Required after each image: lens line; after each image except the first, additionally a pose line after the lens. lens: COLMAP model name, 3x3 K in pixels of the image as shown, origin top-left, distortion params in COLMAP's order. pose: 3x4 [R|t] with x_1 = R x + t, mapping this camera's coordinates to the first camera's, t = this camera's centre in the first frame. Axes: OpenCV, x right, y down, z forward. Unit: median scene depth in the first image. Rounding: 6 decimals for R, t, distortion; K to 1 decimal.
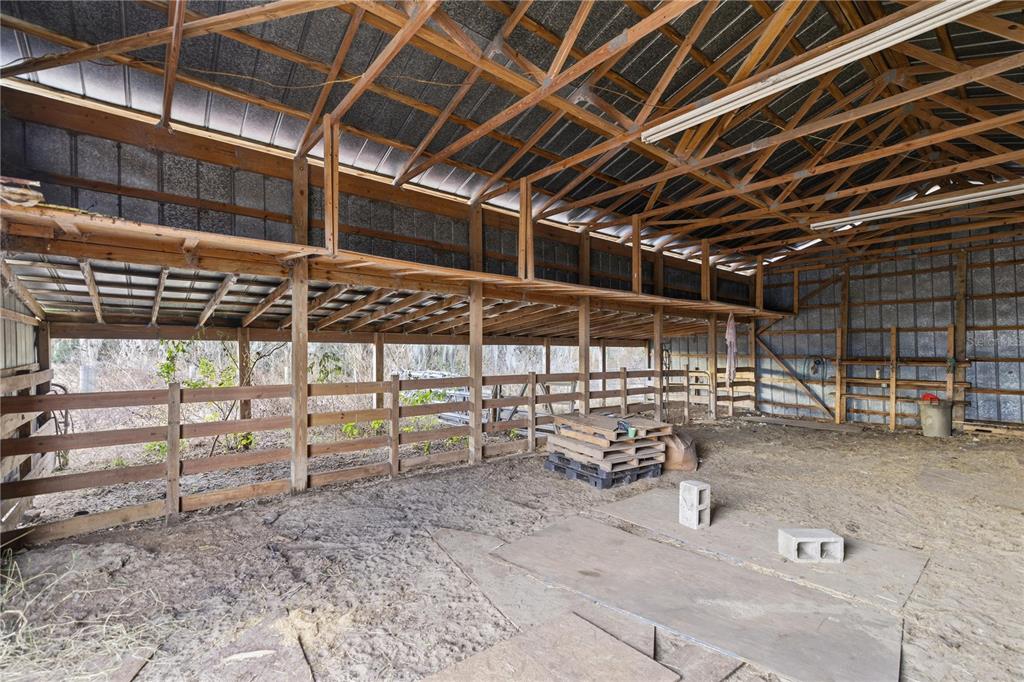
lens RADIAL K [[432.3, 0, 516.5], [0, 432.3, 358.6], [0, 0, 1]] dist [0.000451, 0.000077]
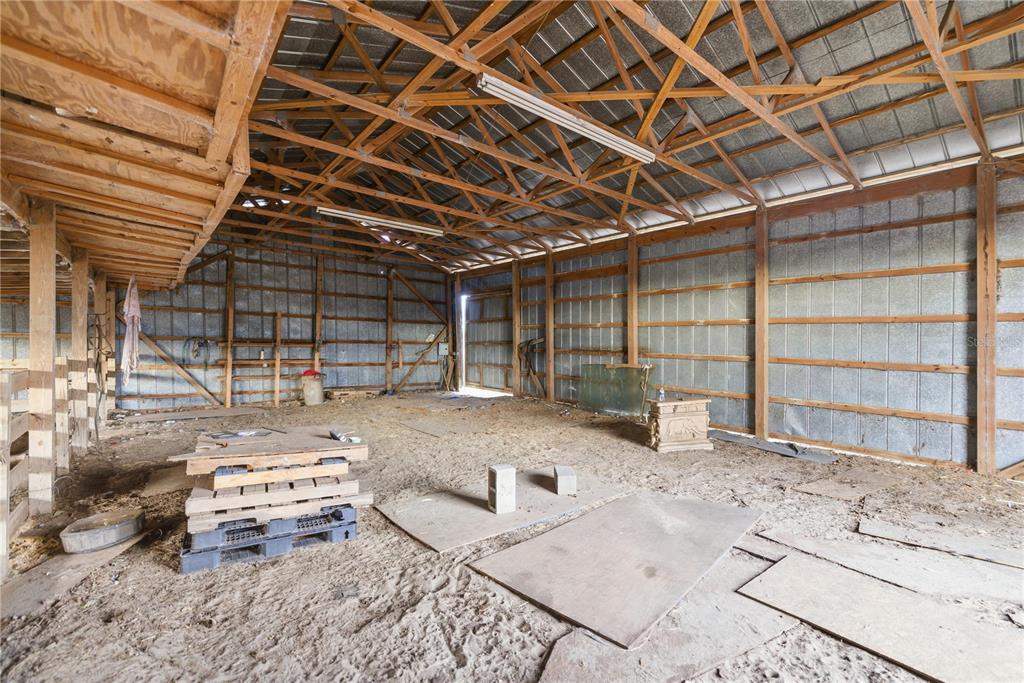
lens RADIAL K [[438.9, 0, 512.0], [0, 438.9, 341.5], [0, 0, 1]] dist [0.003575, 0.000320]
pose [[0.053859, 0.000478, 0.998548, -0.202425], [-0.002872, 0.999996, -0.000324, 0.000981], [-0.998544, -0.002850, 0.053861, 0.320647]]
